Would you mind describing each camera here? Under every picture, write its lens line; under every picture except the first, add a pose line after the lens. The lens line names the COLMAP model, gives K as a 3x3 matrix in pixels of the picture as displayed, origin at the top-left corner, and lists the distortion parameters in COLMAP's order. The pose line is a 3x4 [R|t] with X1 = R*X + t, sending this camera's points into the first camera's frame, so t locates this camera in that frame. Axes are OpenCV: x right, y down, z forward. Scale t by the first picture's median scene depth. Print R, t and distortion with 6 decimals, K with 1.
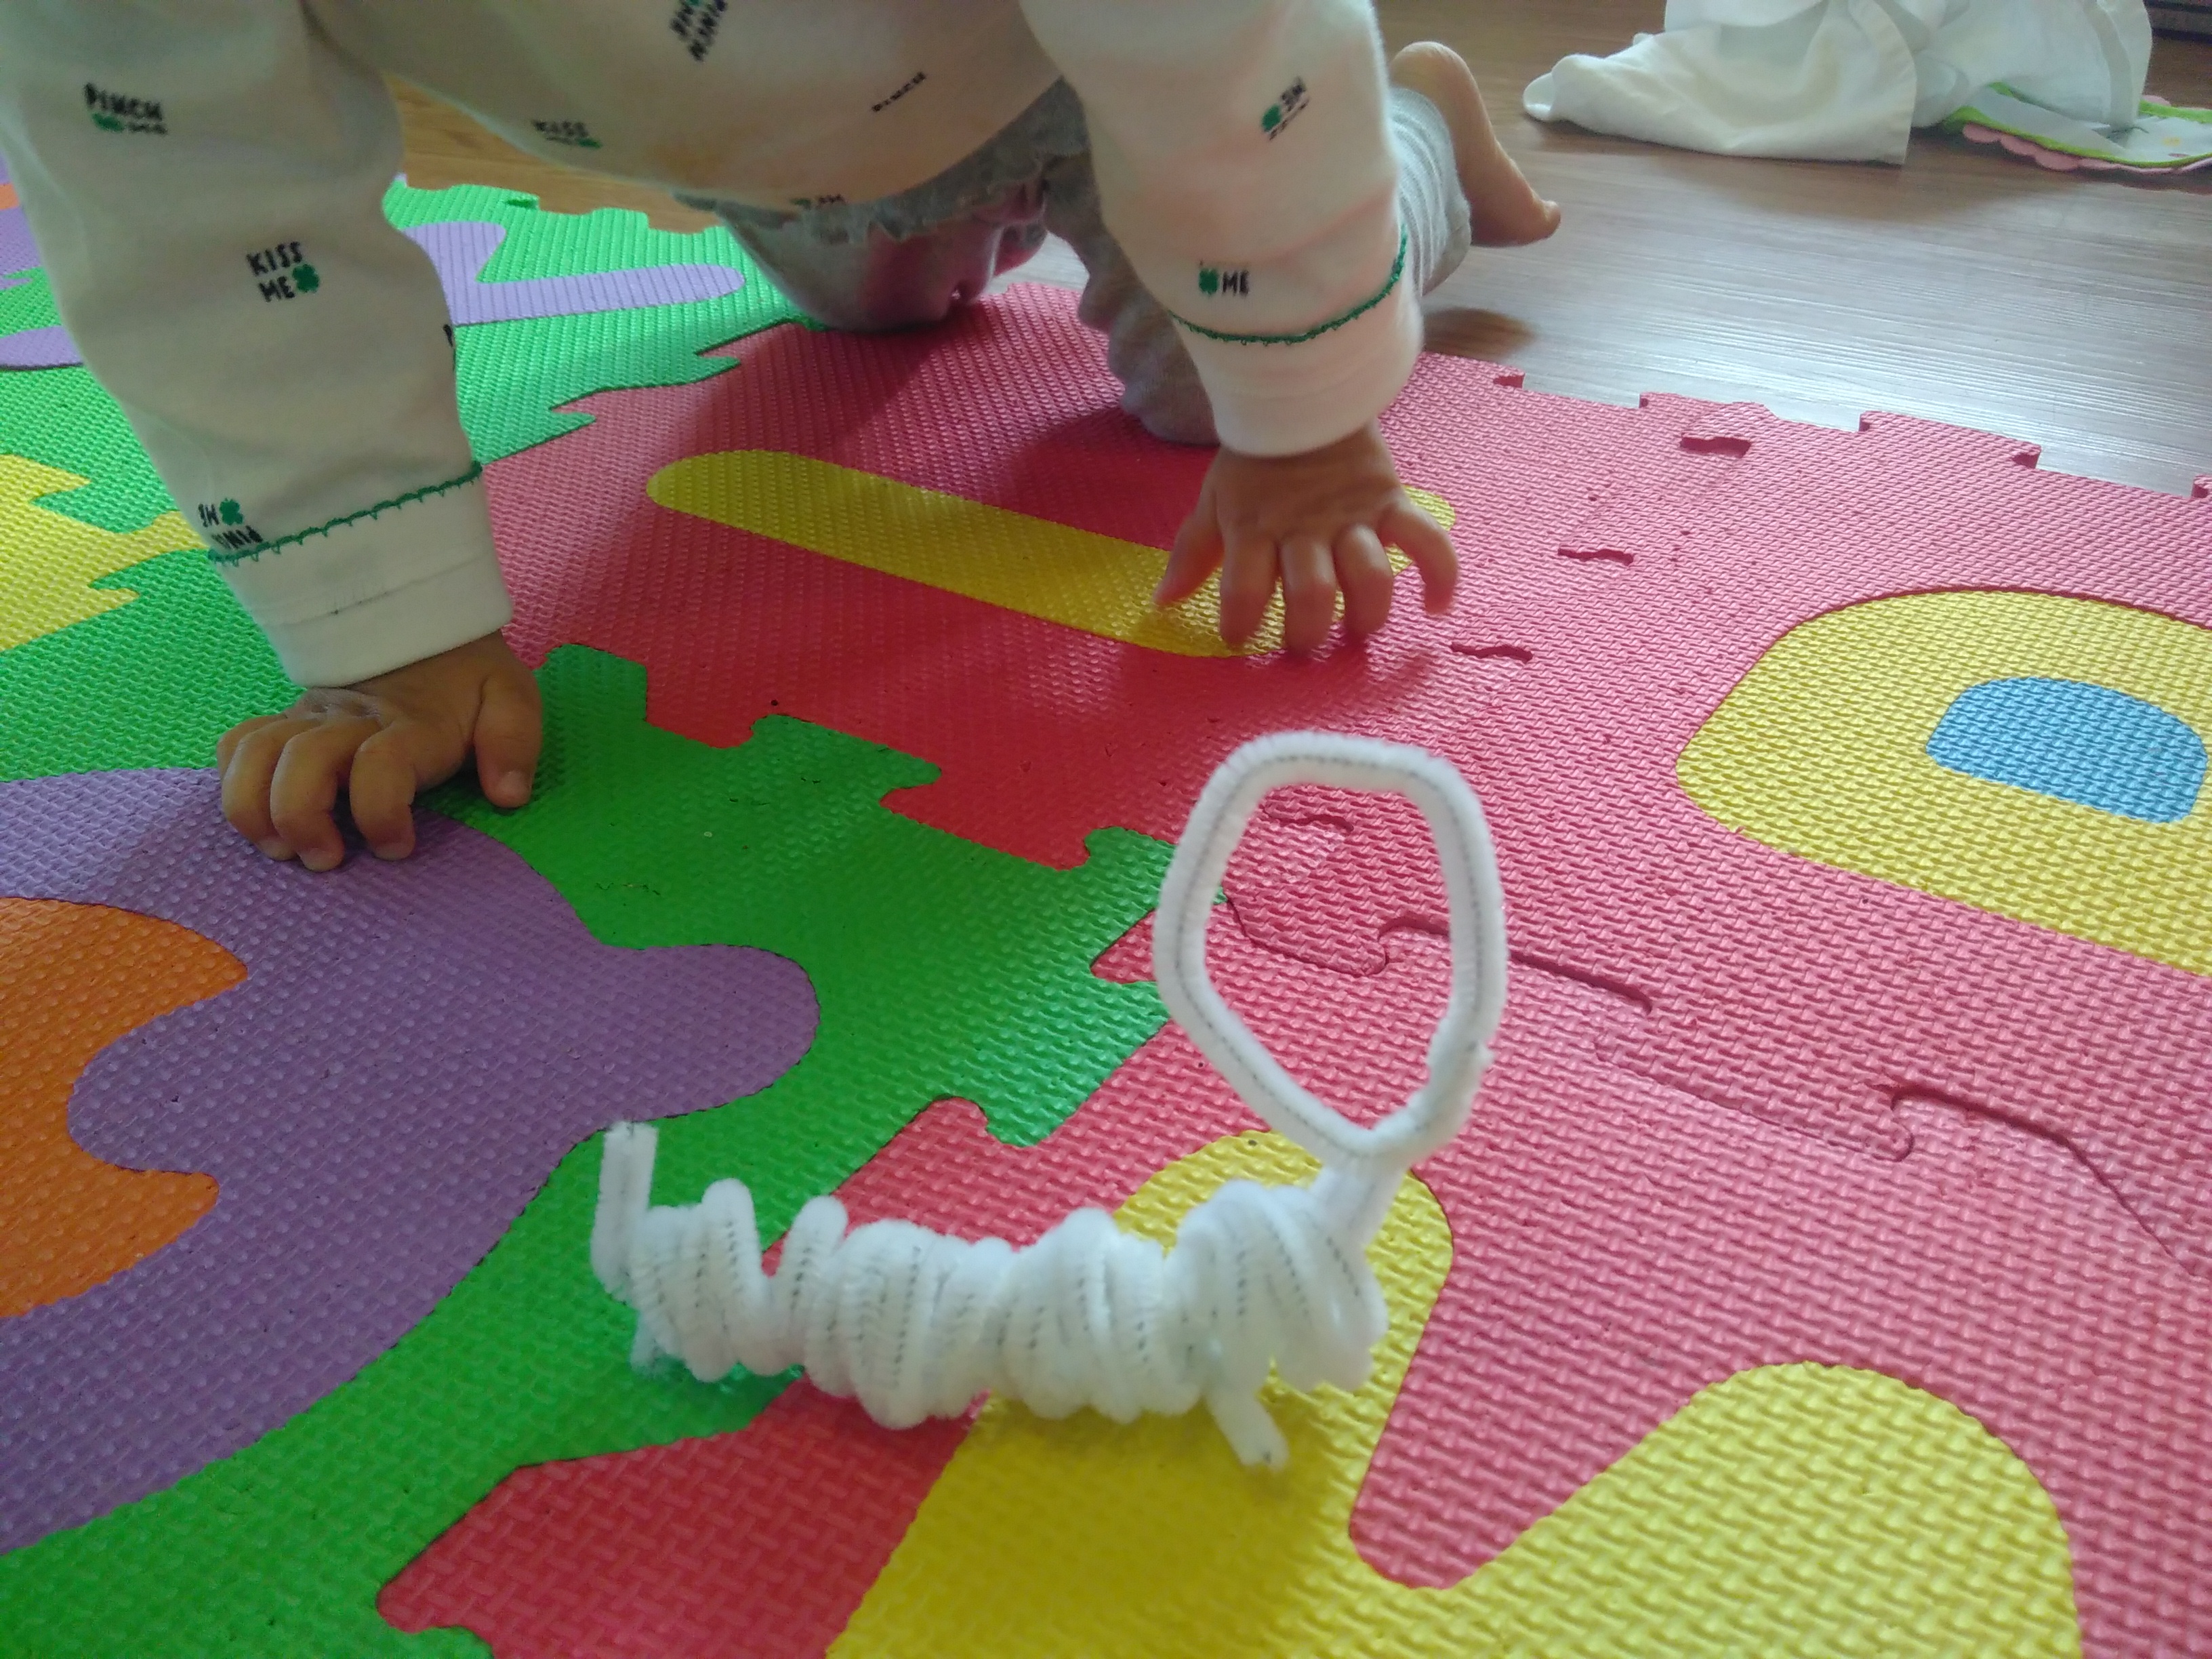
lens RADIAL K [[1936.2, 0, 1108.8], [0, 1936.2, 831.8], [0, 0, 1]] dist [0.062561, -0.150336]
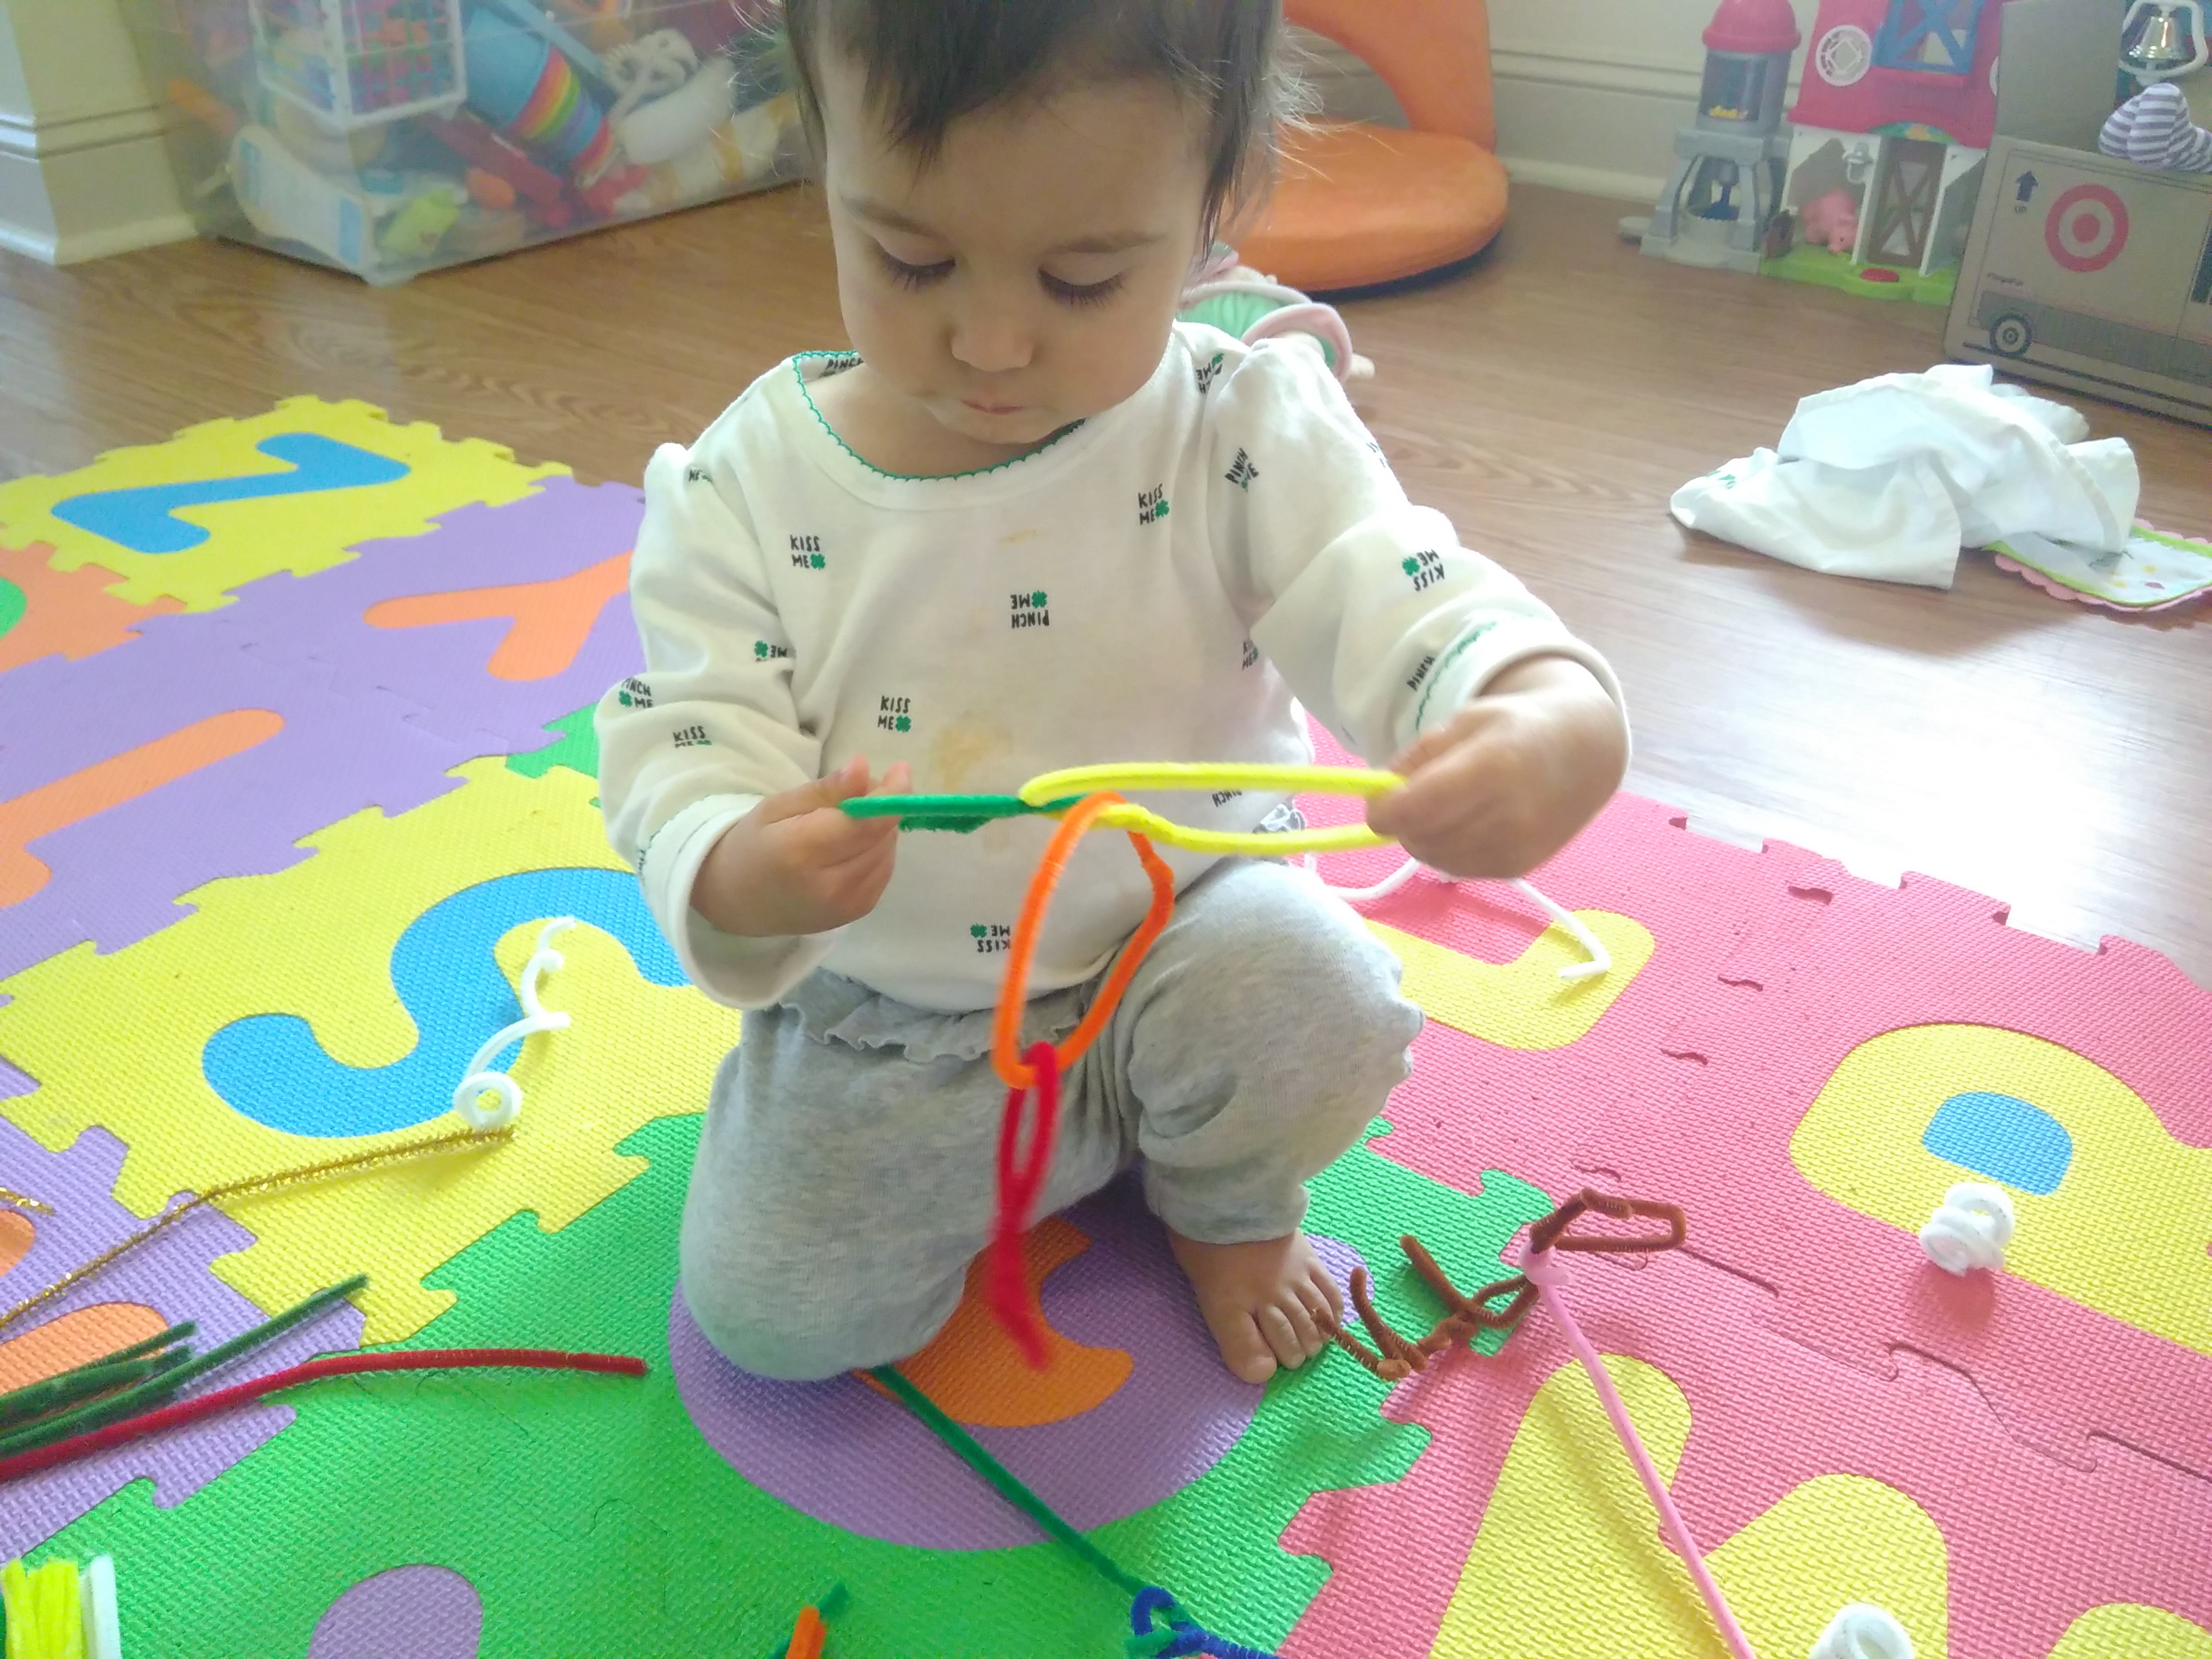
lens RADIAL K [[1936.2, 0, 1109.8], [0, 1936.2, 822.7], [0, 0, 1]] dist [0.062561, -0.150336]
pose [[0.998907, 0.033637, -0.032452, -0.378554], [-0.034013, 0.999360, -0.011086, -0.360516], [0.032058, 0.012178, 0.999412, -1.096979]]
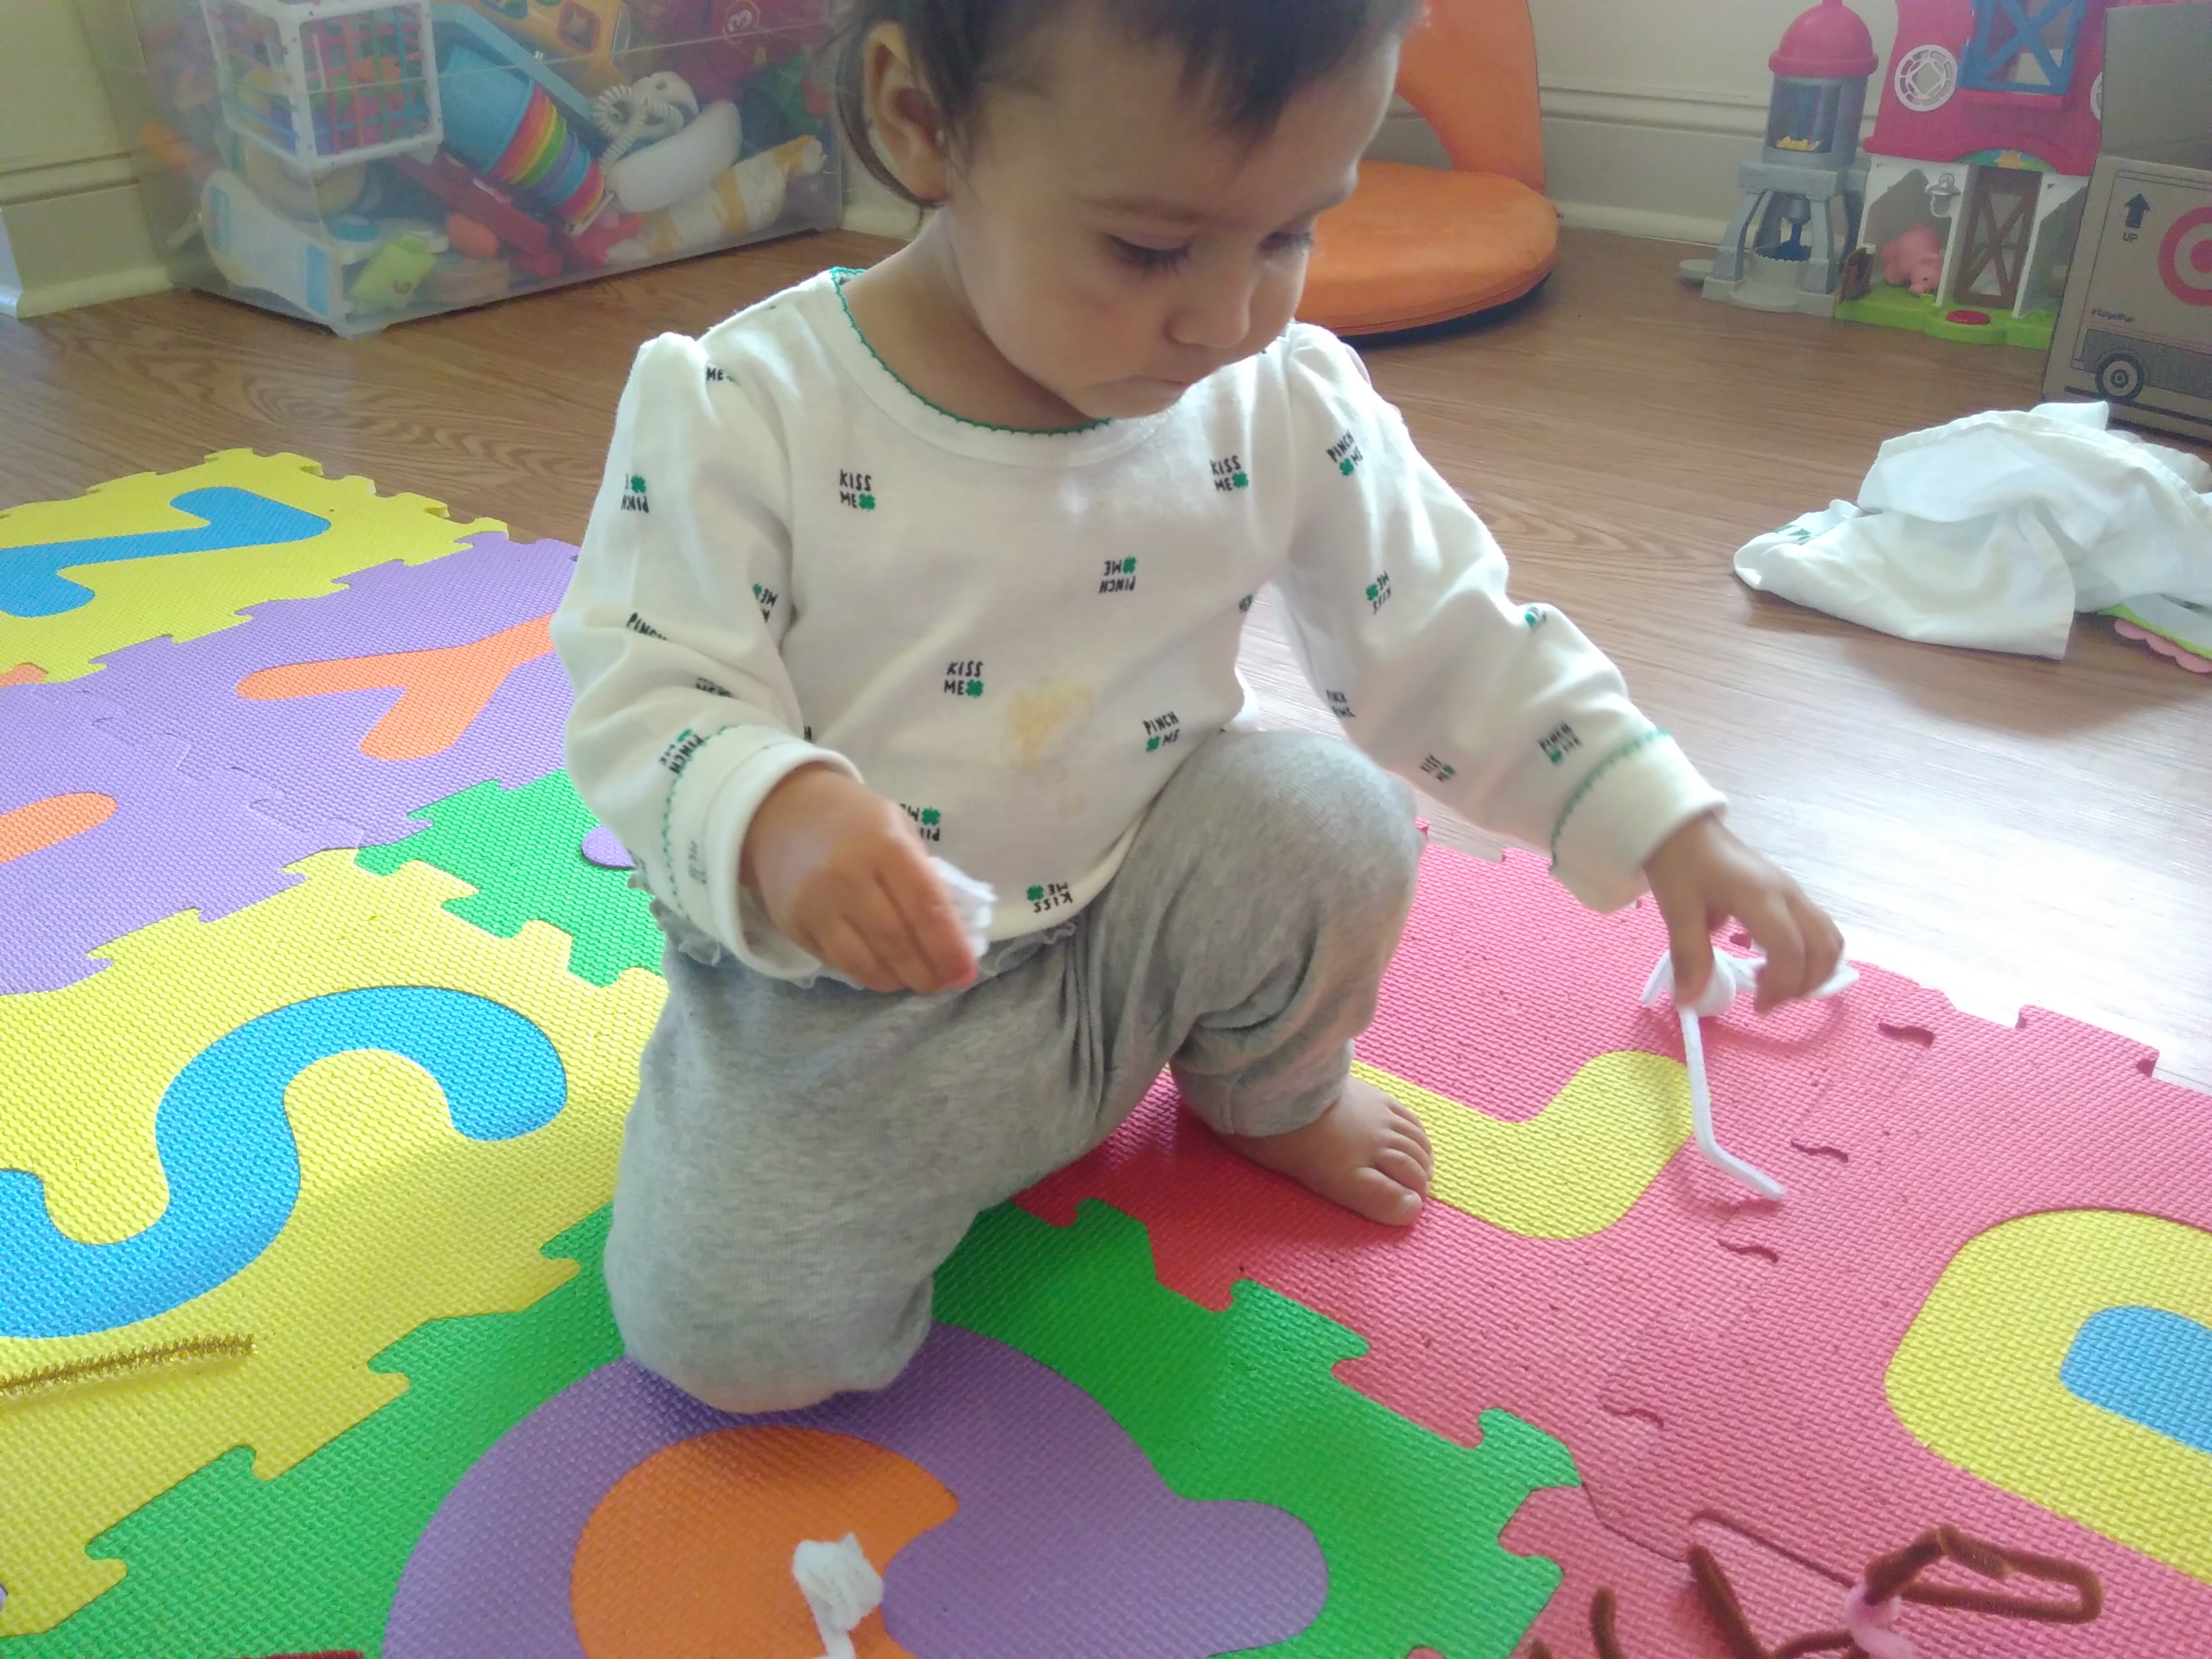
lens RADIAL K [[1936.2, 0, 1112.2], [0, 1936.2, 820.7], [0, 0, 1]] dist [0.062561, -0.150336]
pose [[0.996976, 0.037223, -0.068221, -0.236500], [-0.040580, 0.997999, -0.048491, -0.421252], [0.066279, 0.051112, 0.996491, -0.603588]]
